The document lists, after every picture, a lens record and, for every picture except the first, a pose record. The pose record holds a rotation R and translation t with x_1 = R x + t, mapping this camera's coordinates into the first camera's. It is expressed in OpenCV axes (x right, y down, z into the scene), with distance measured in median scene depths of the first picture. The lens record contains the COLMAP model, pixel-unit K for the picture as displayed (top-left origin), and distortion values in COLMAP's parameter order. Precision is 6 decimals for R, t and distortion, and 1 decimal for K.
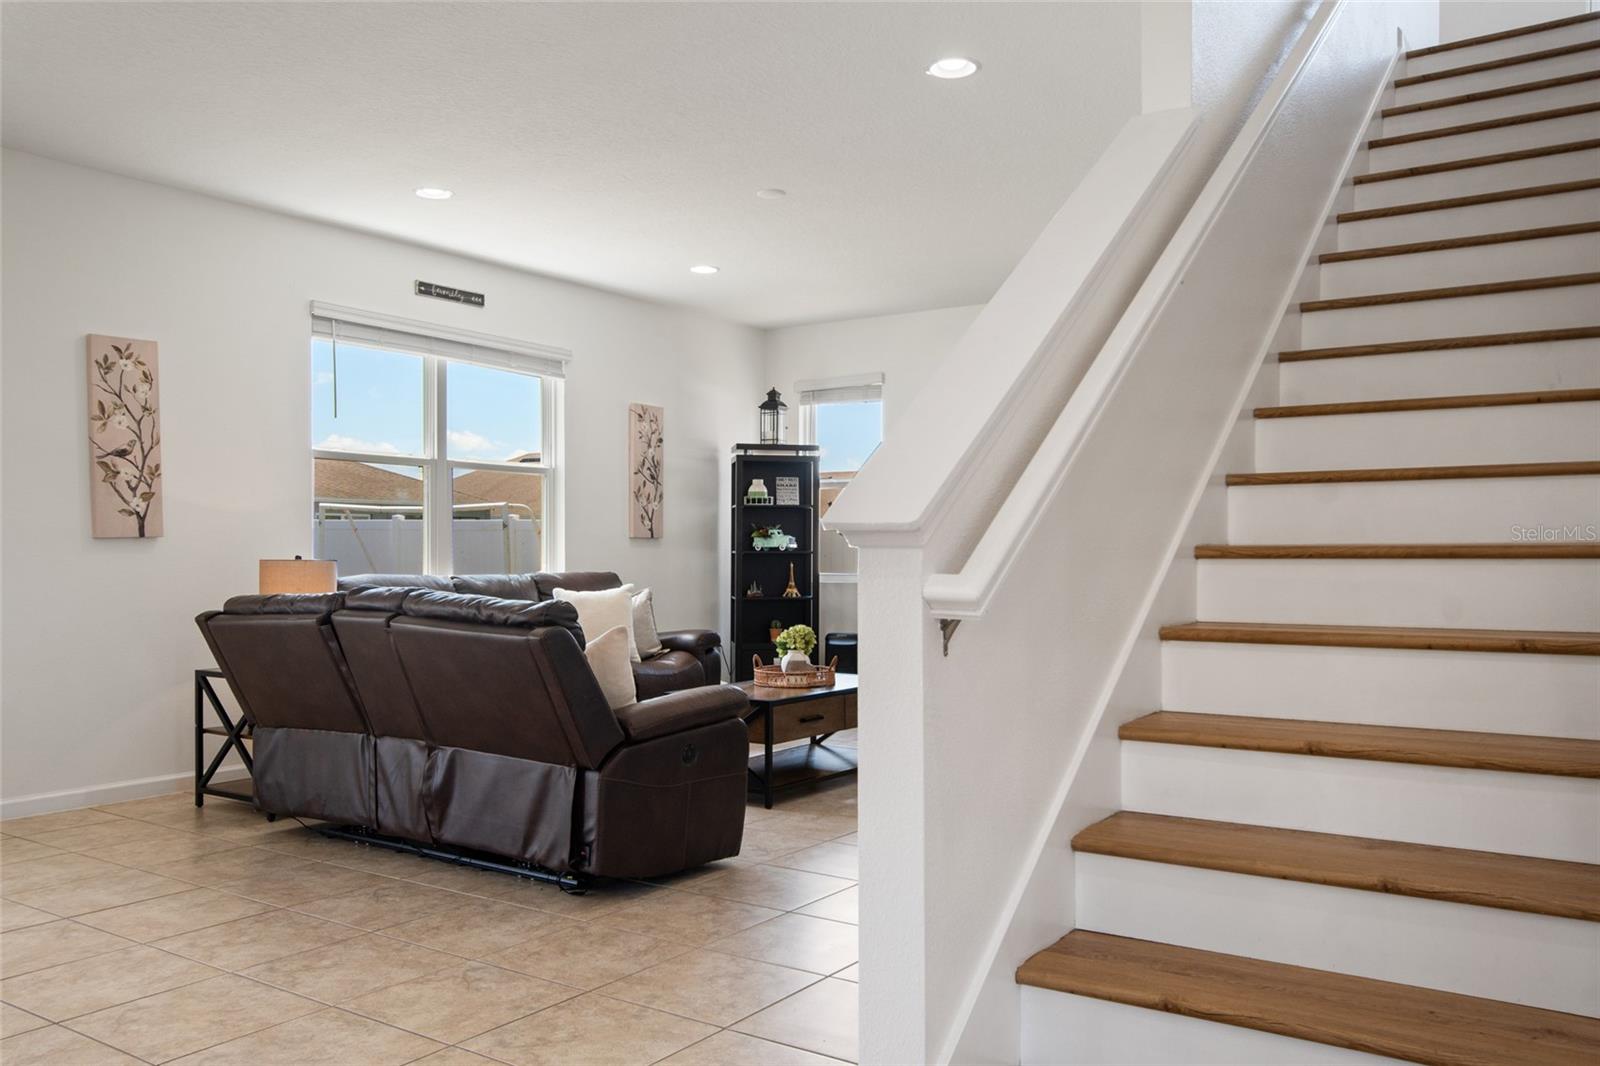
lens RADIAL K [[1280.6, 0, 807.1], [0, 1280.6, 540.7], [0, 0, 1]] dist [0.008457, -0.003570]
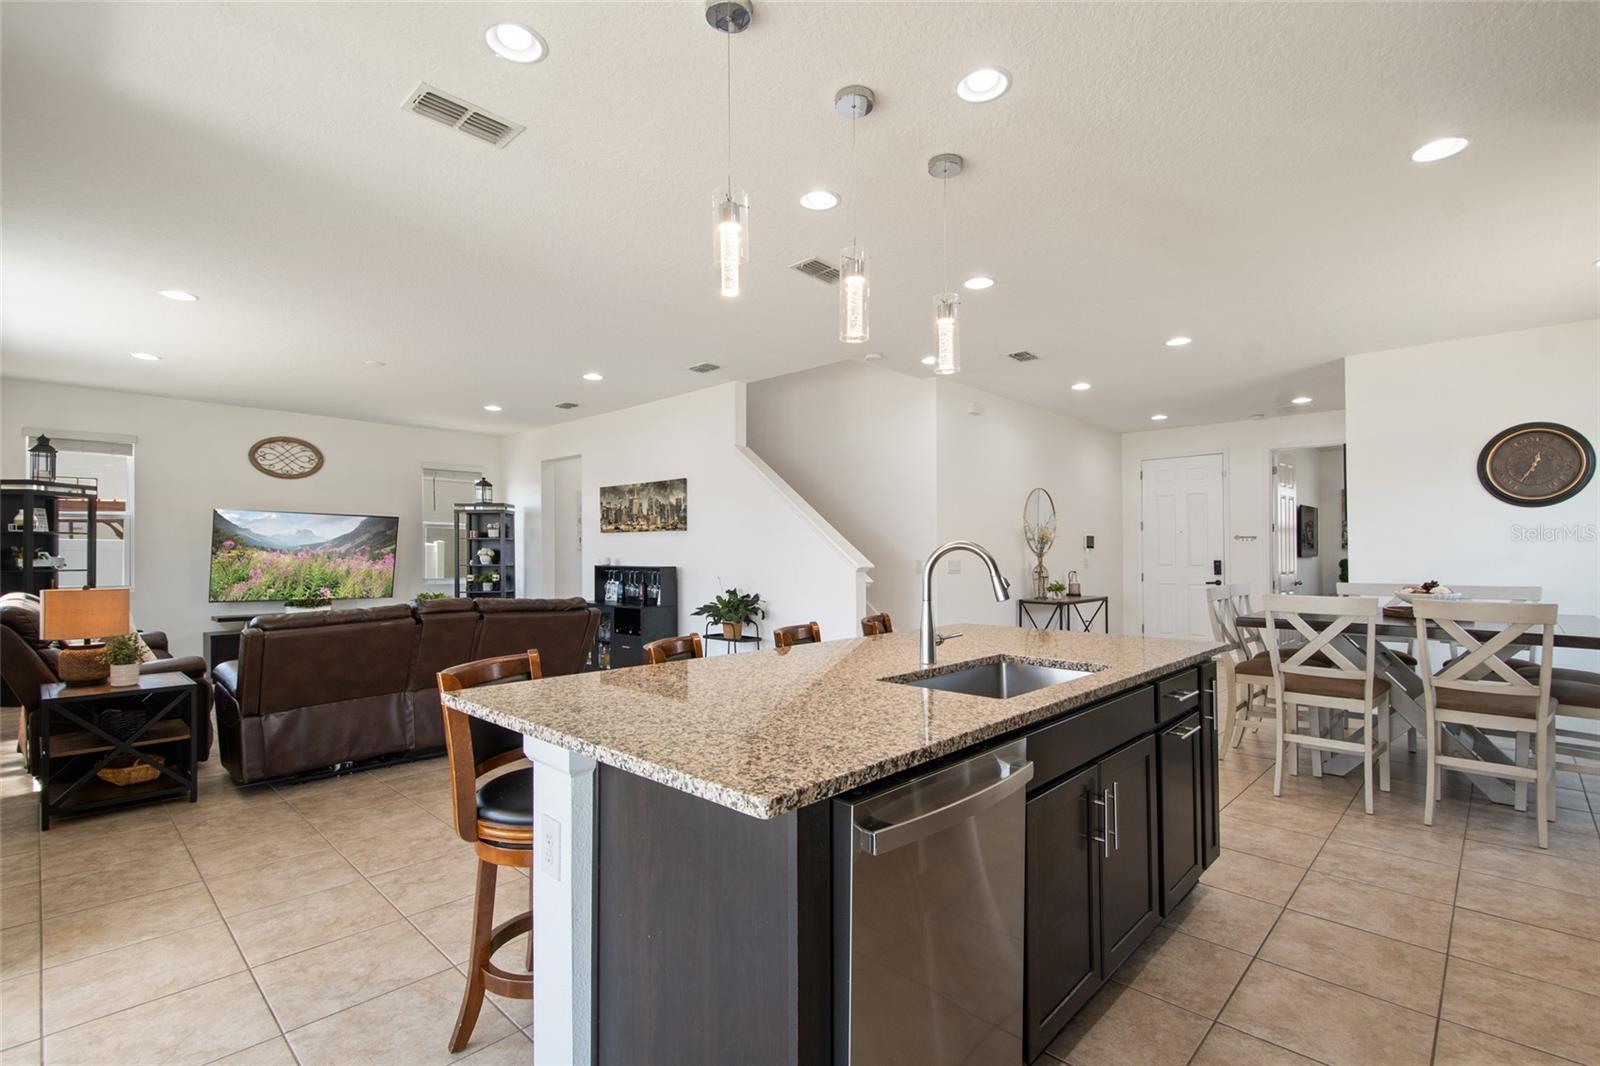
lens RADIAL K [[771.7, 0, 798.7], [0, 771.7, 547.1], [0, 0, 1]] dist [0.009672, -0.001244]
pose [[0.164294, 0.007575, 0.986382, -0.753586], [-0.009372, 0.999937, -0.006118, -0.018429], [-0.986367, -0.008239, 0.164355, 0.213090]]
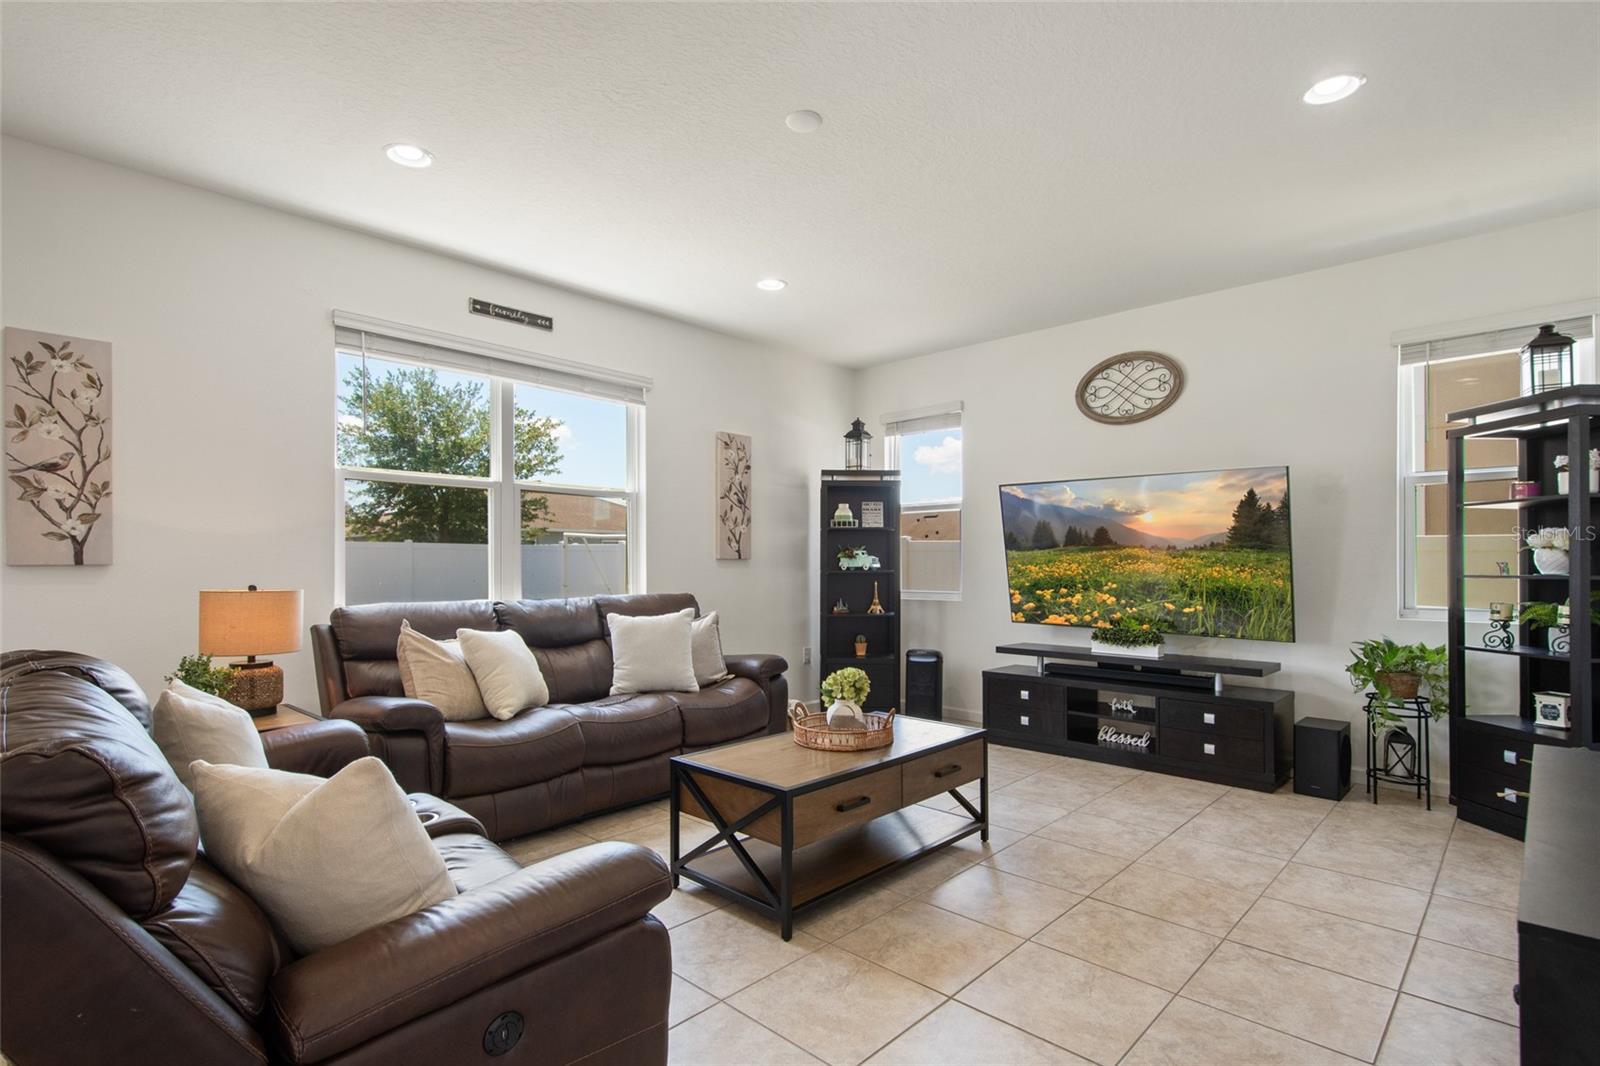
lens RADIAL K [[771.7, 0, 810.4], [0, 771.7, 560.9], [0, 0, 1]] dist [0.009672, -0.001244]
pose [[0.988828, -0.003501, -0.149022, 0.036140], [0.004460, 0.999971, 0.006105, -0.004858], [0.148996, -0.006702, 0.988815, 0.423703]]
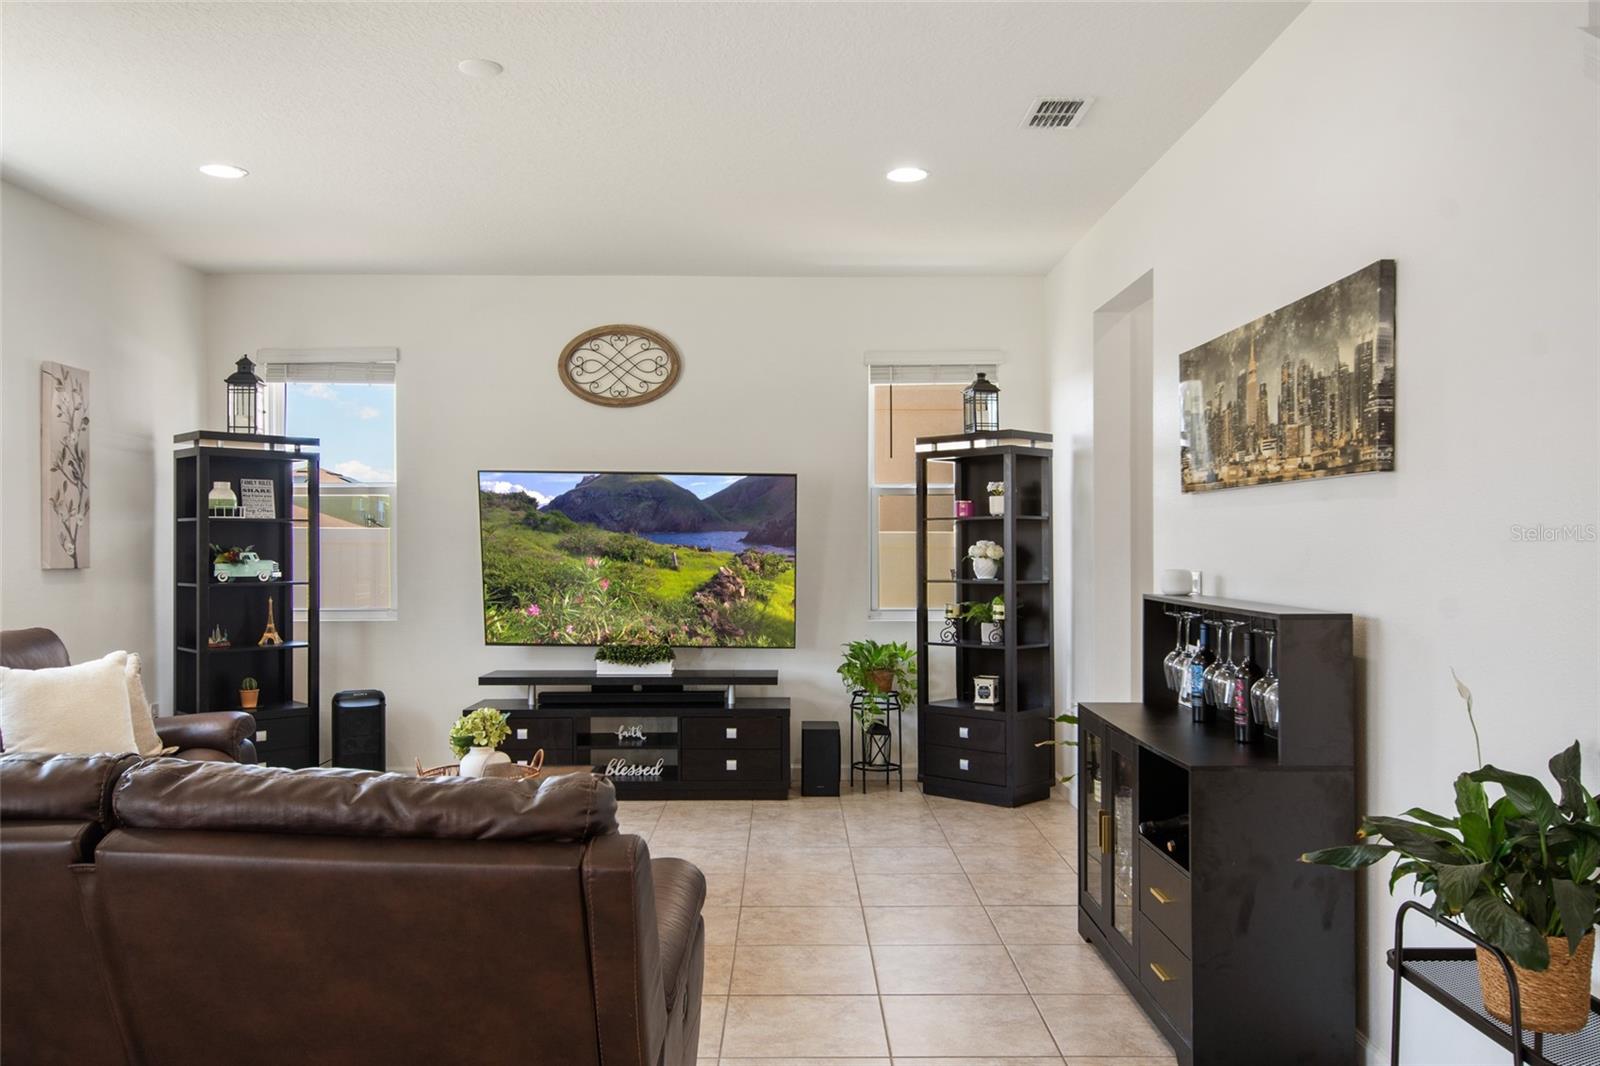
lens RADIAL K [[1241.8, 0, 786.2], [0, 1241.8, 540.7], [0, 0, 1]] dist [0.012462, 0.000605]
pose [[0.818133, -0.002110, 0.575026, -0.214602], [-0.001804, 0.999979, 0.006237, -0.023901], [-0.575027, -0.006140, 0.818112, 0.301253]]
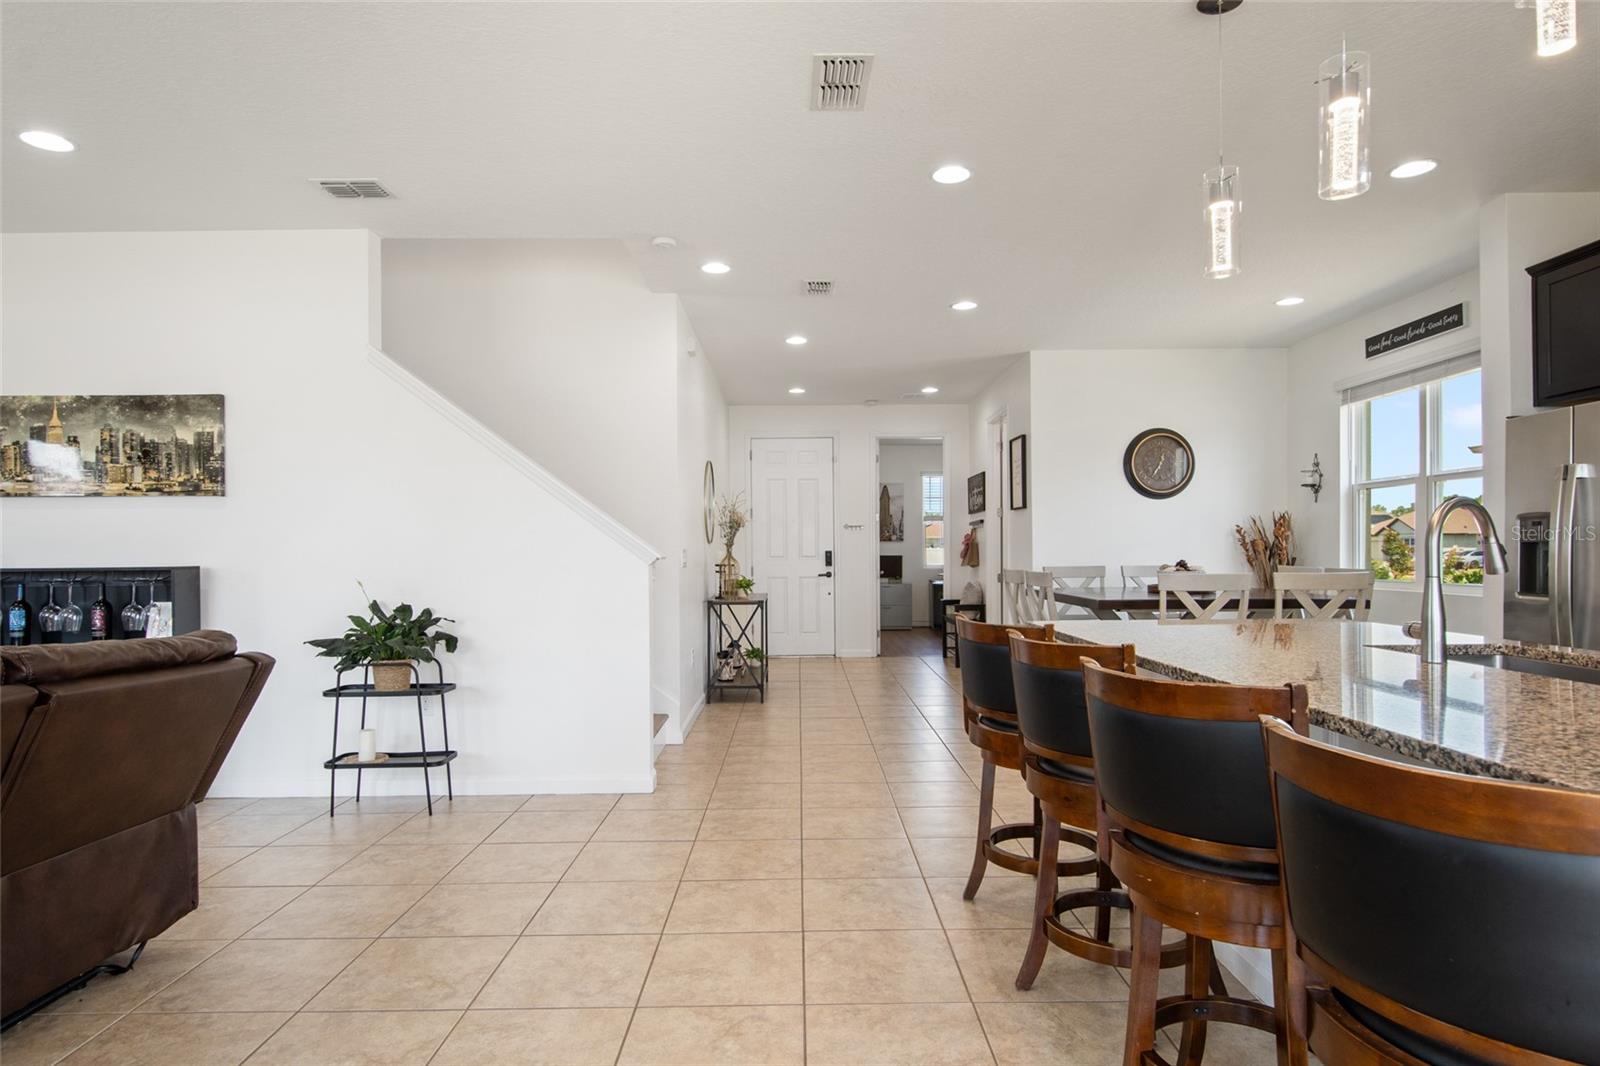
lens RADIAL K [[892.3, 0, 796.3], [0, 892.3, 544.8], [0, 0, 1]] dist [0.007608, -0.006584]
pose [[-0.579333, 0.011951, 0.815003, -0.518146], [0.001368, 0.999905, -0.013691, -0.003883], [-0.815090, -0.006817, -0.579294, 0.535010]]
